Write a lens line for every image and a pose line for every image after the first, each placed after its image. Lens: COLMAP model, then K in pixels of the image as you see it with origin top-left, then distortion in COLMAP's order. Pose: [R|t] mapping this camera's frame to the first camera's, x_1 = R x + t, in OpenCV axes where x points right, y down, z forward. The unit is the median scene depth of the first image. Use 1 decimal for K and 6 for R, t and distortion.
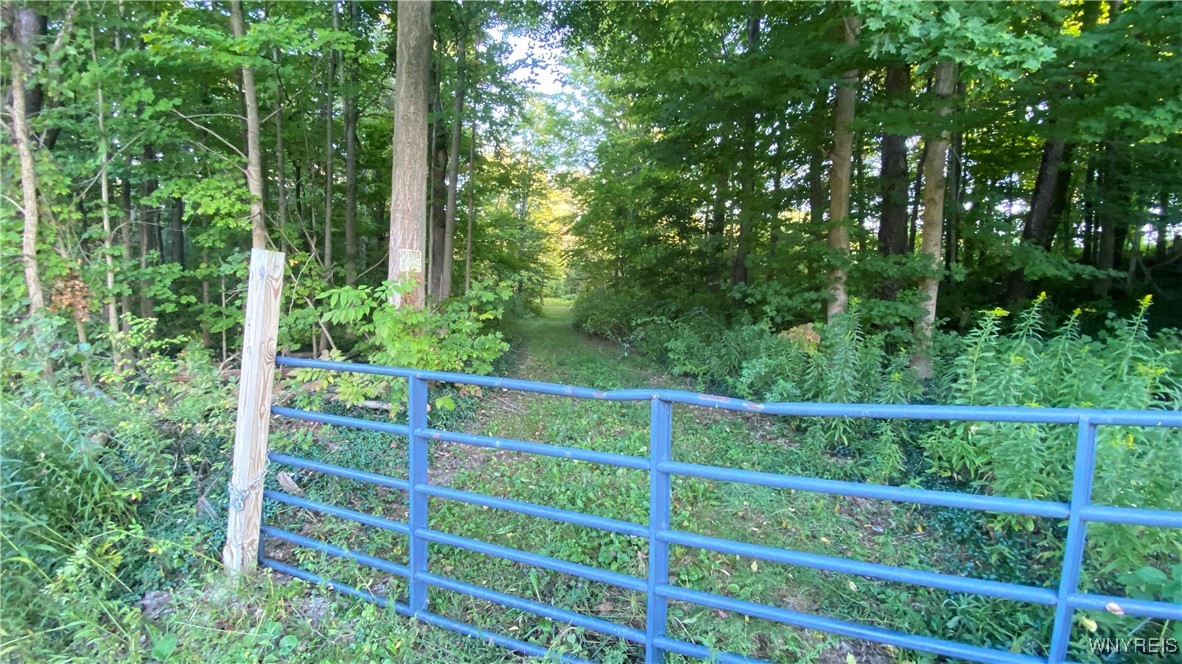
lens RADIAL K [[457.1, 0, 589.1], [0, 457.1, 331.1], [0, 0, 1]] dist [-0.001542, -0.000099]
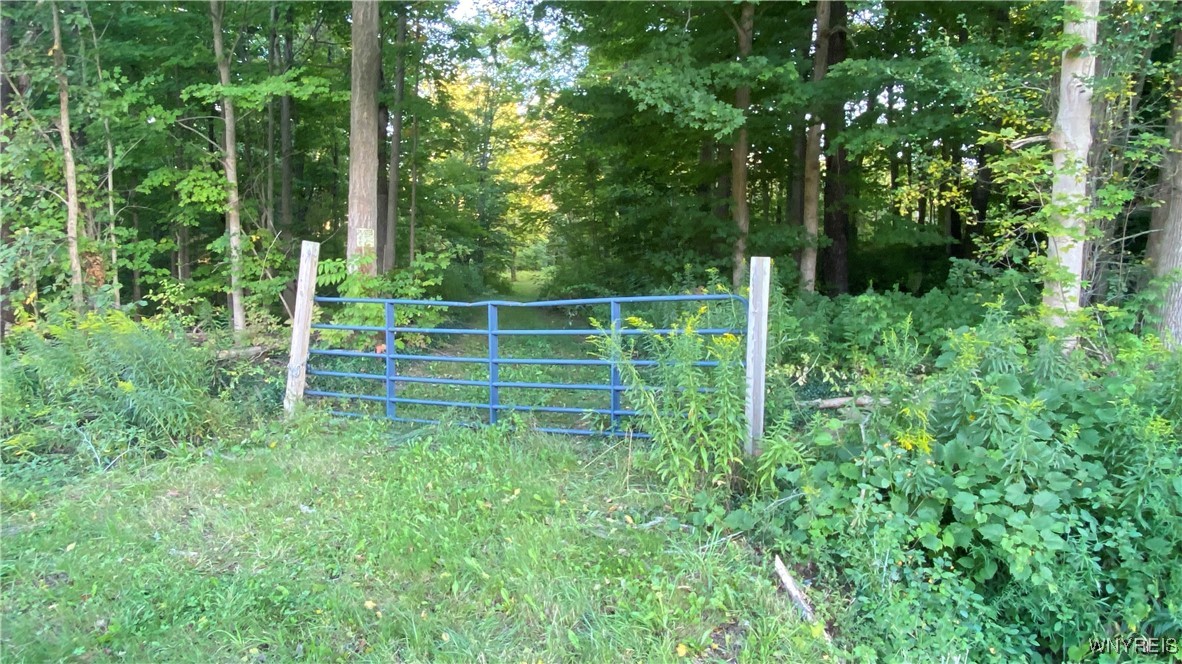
lens RADIAL K [[689.5, 0, 592.2], [0, 689.5, 331.4], [0, 0, 1]] dist [0.008025, 0.000911]
pose [[0.999922, -0.010328, -0.007028, 0.213439], [0.010430, 0.999840, 0.014500, 0.072055], [0.006877, -0.014572, 0.999870, -0.797018]]
